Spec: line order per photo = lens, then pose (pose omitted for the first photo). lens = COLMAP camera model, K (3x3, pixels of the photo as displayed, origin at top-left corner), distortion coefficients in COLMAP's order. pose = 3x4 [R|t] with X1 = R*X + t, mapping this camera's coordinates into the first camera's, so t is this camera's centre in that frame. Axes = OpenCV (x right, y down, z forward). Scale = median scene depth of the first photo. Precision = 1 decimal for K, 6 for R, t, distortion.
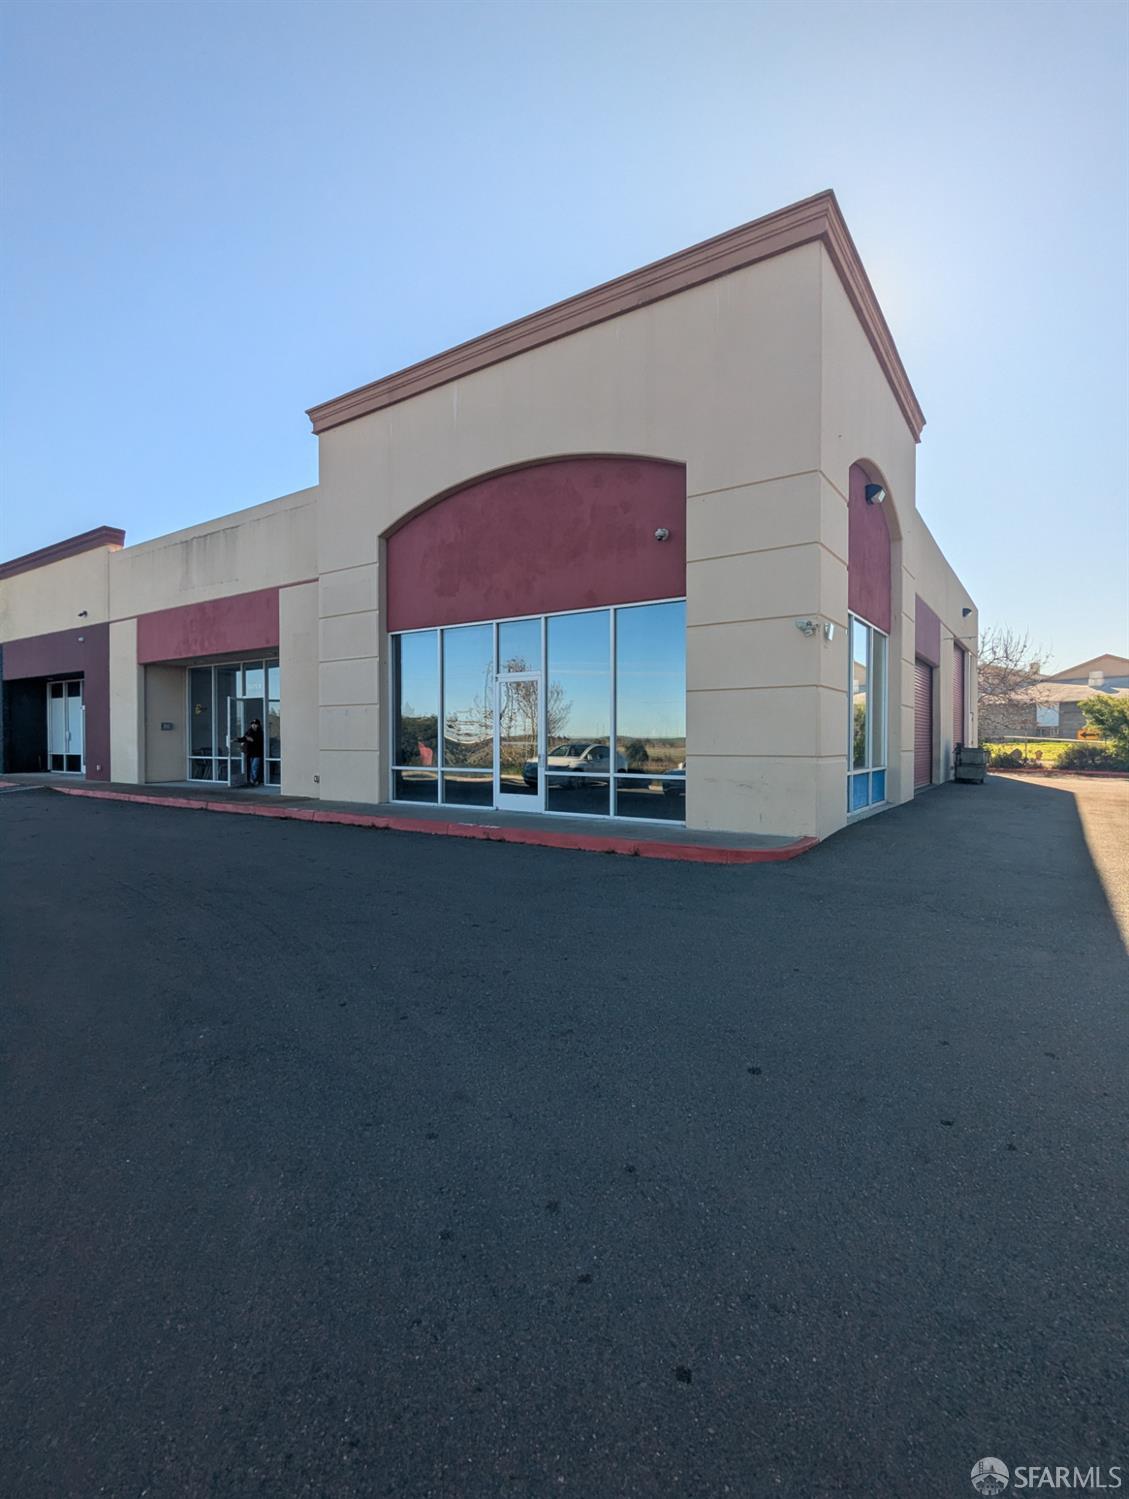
lens RADIAL K [[713.2, 0, 568.0], [0, 713.2, 745.2], [0, 0, 1]] dist [-0.003447, -0.000093]
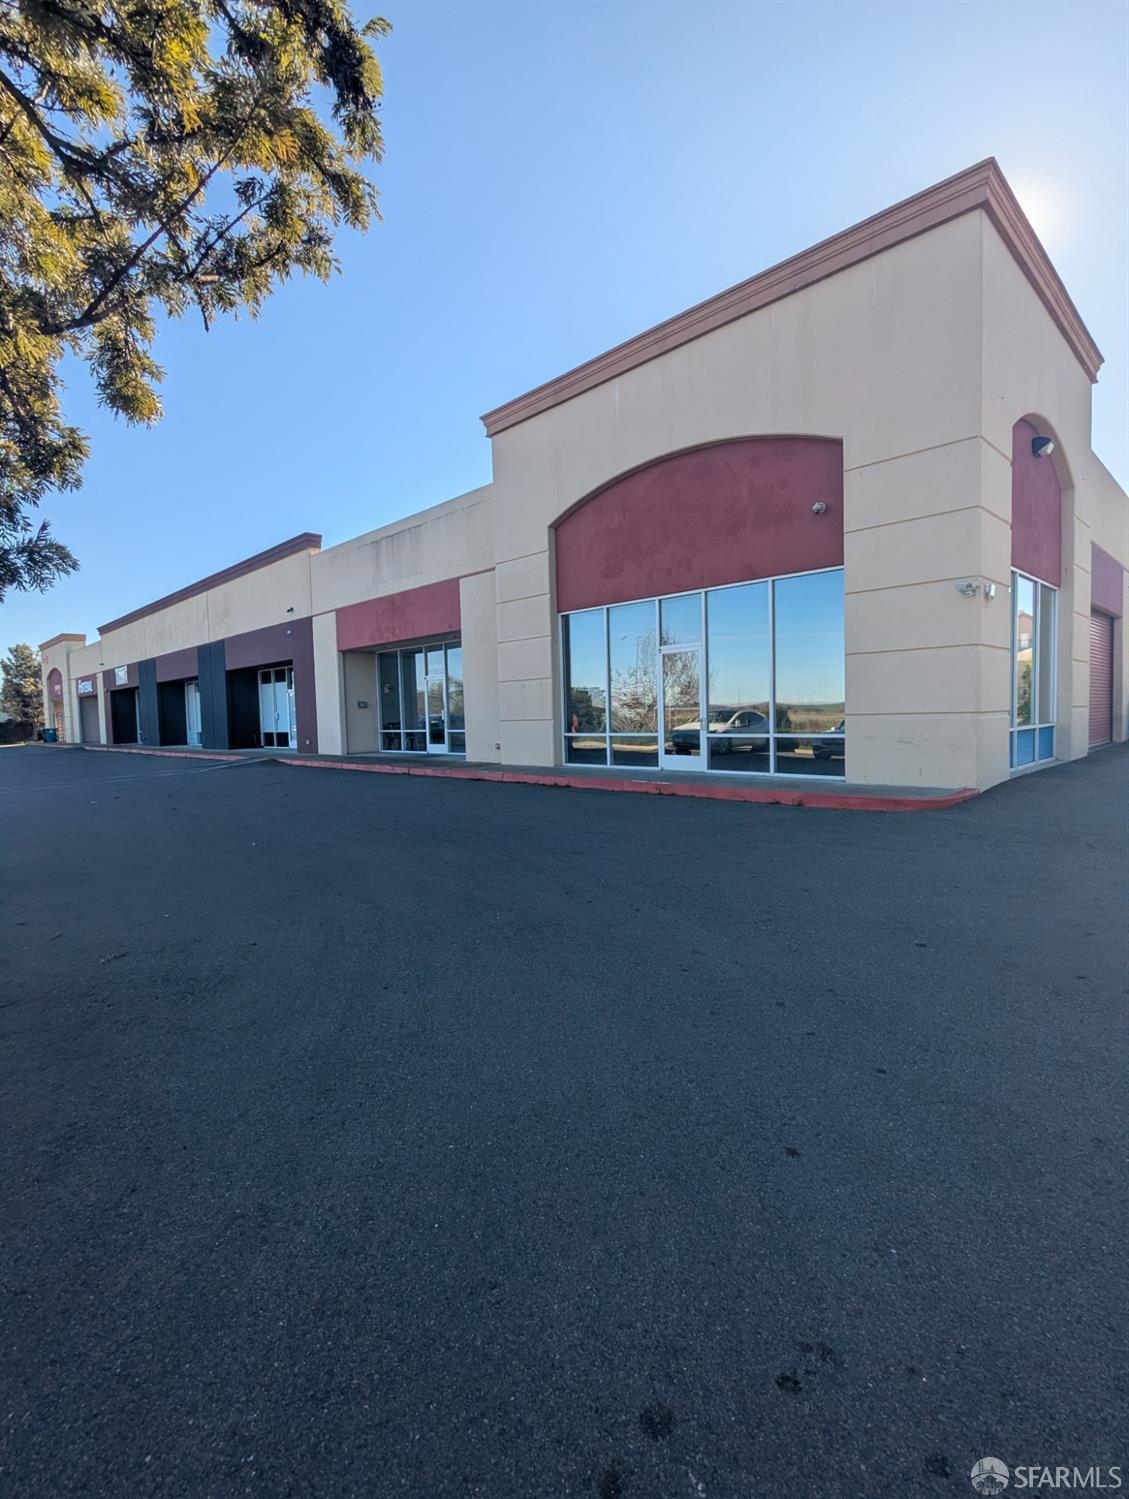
lens RADIAL K [[711.9, 0, 567.8], [0, 711.9, 752.9], [0, 0, 1]] dist [-0.001995, -0.000211]
pose [[0.981698, -0.017025, -0.189684, -0.032248], [0.026774, 0.998442, 0.048950, 0.005899], [0.188555, -0.053133, 0.980624, -0.102634]]
